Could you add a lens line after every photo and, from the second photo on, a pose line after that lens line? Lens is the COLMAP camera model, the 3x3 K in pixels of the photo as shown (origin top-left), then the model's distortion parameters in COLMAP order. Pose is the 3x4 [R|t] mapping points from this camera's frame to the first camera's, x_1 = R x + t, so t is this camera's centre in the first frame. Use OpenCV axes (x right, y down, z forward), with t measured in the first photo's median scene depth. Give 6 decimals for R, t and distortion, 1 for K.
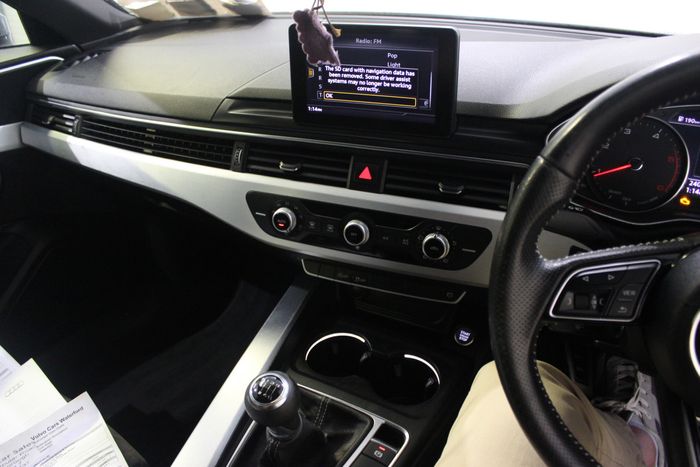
lens RADIAL K [[566.1, 0, 353.9], [0, 566.1, 233.3], [0, 0, 1]] dist [-0.173956, 0.151249]
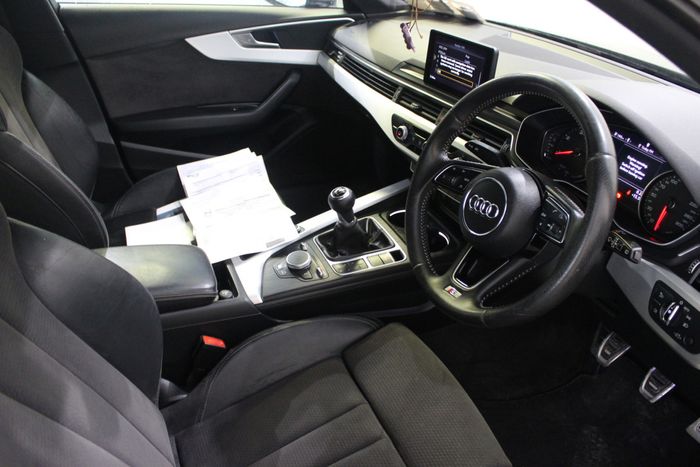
lens RADIAL K [[566.1, 0, 353.9], [0, 566.1, 233.3], [0, 0, 1]] dist [-0.173956, 0.151249]
pose [[0.796913, 0.365282, -0.481143, 0.826593], [-0.350265, 0.928321, 0.124636, 0.118430], [0.492182, 0.069204, 0.867737, -0.693800]]
